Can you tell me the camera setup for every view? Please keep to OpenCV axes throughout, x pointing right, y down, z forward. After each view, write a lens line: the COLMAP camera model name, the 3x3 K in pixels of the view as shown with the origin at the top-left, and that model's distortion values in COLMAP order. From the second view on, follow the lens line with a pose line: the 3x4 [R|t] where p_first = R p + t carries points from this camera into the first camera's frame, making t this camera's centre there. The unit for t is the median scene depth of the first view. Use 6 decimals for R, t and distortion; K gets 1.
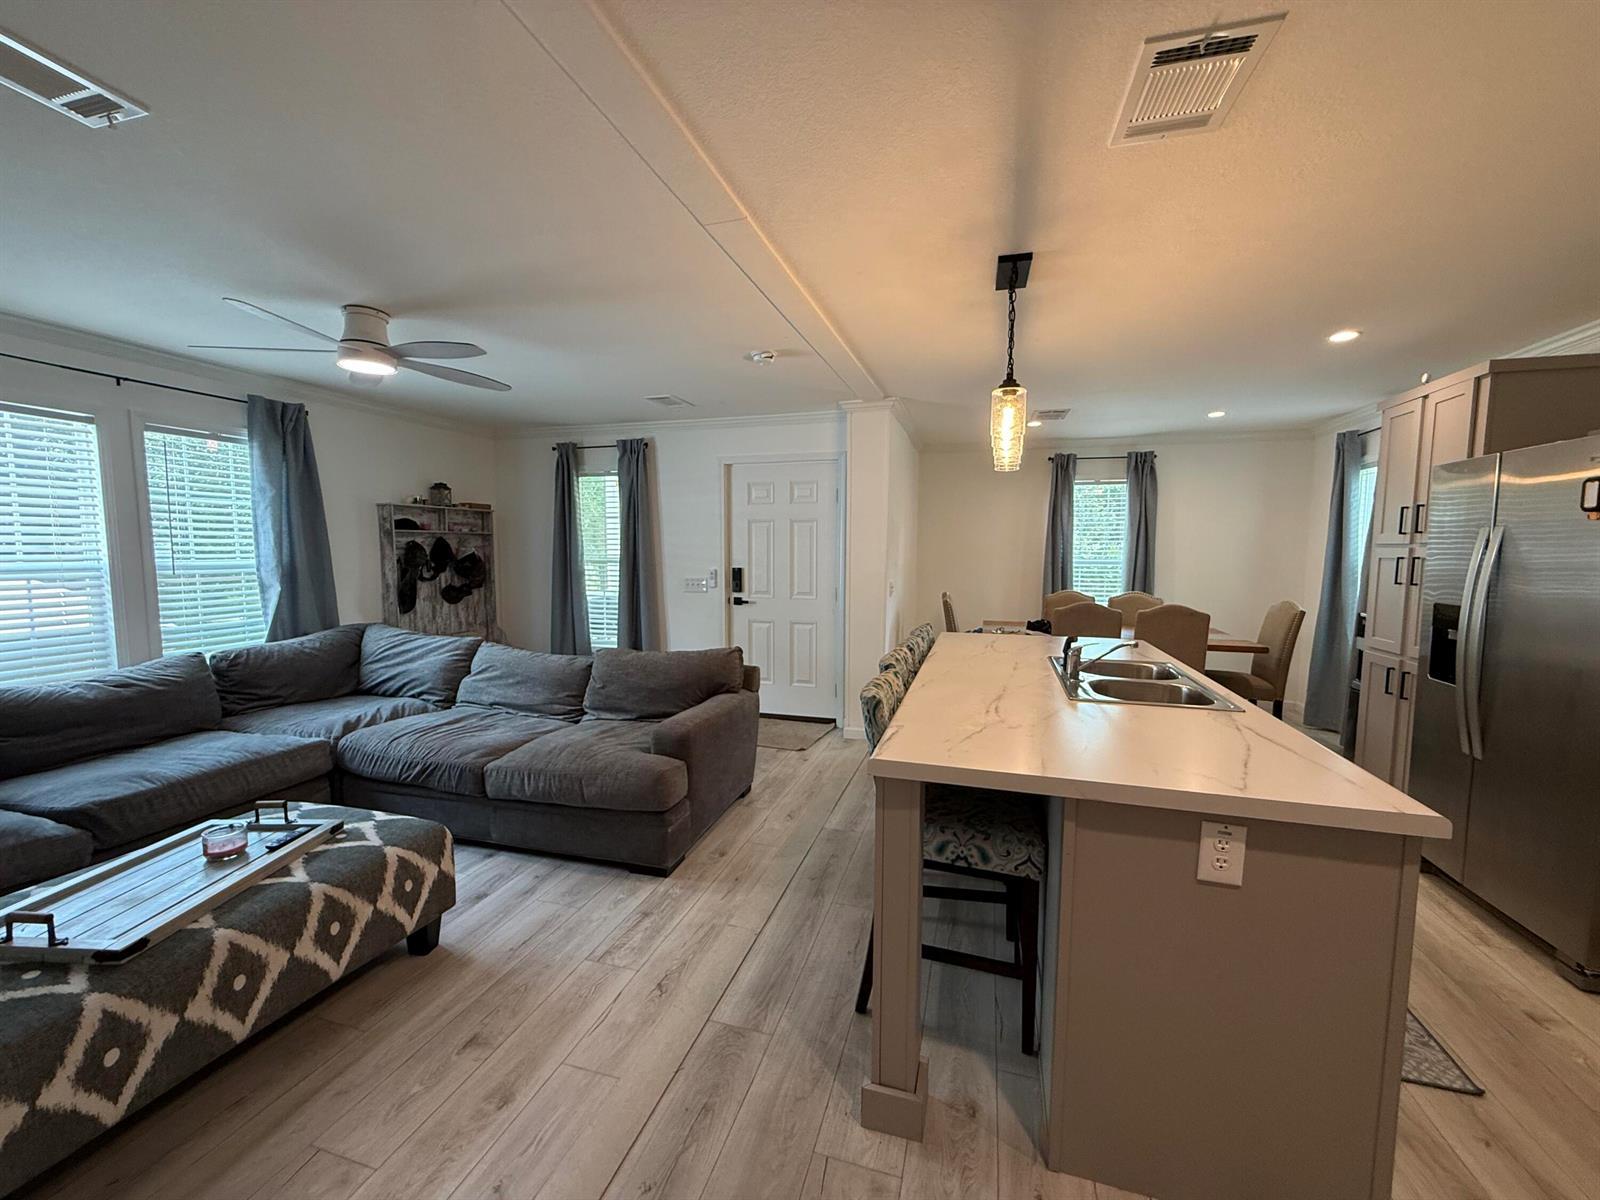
lens RADIAL K [[641.0, 0, 800.0], [0, 641.0, 600.0], [0, 0, 1]] dist [-0.001643, -0.000104]
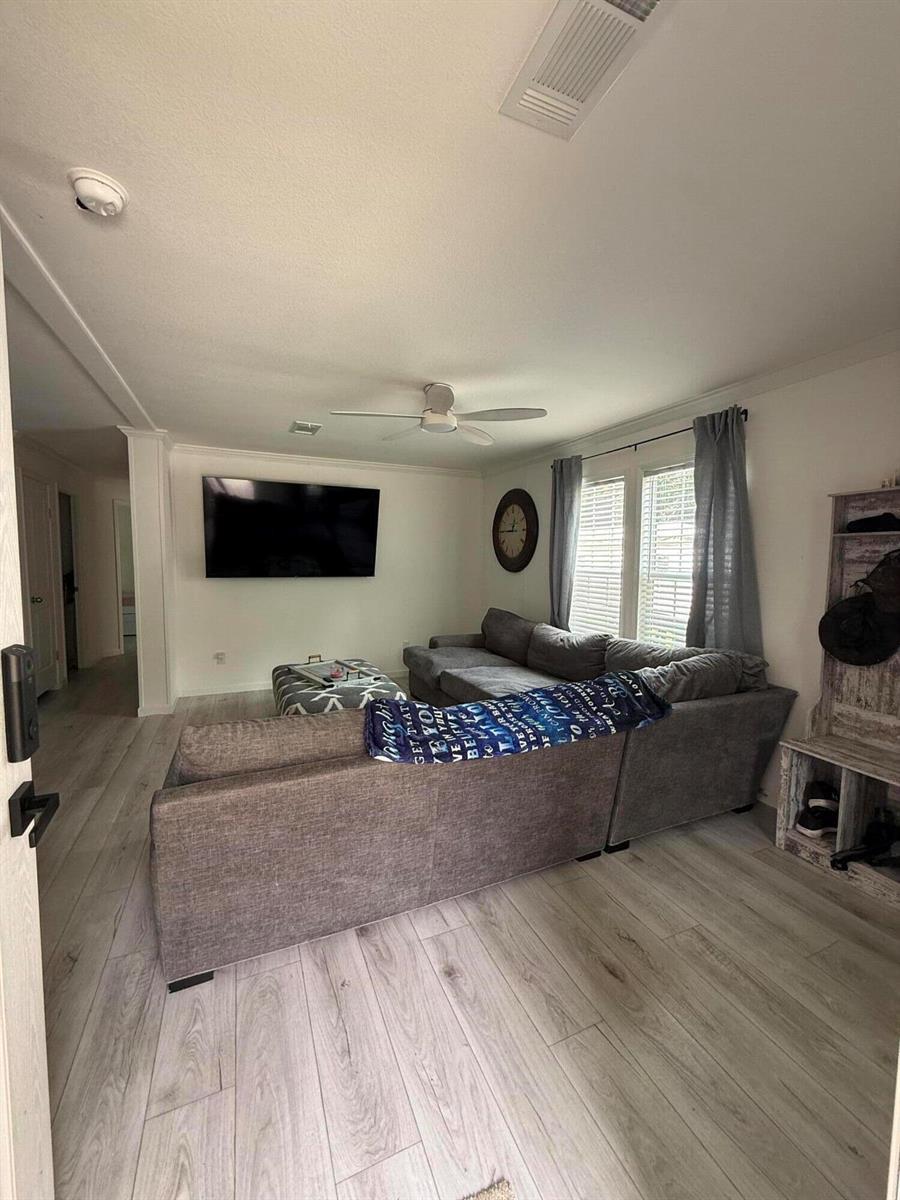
lens RADIAL K [[480.7, 0, 450.0], [0, 480.7, 600.0], [0, 0, 1]] dist [-0.001643, -0.000104]
pose [[-0.764078, 0.039503, -0.643913, -0.010330], [-0.065043, 0.988320, 0.137813, -0.123213], [0.641837, 0.147182, -0.752584, 1.670559]]
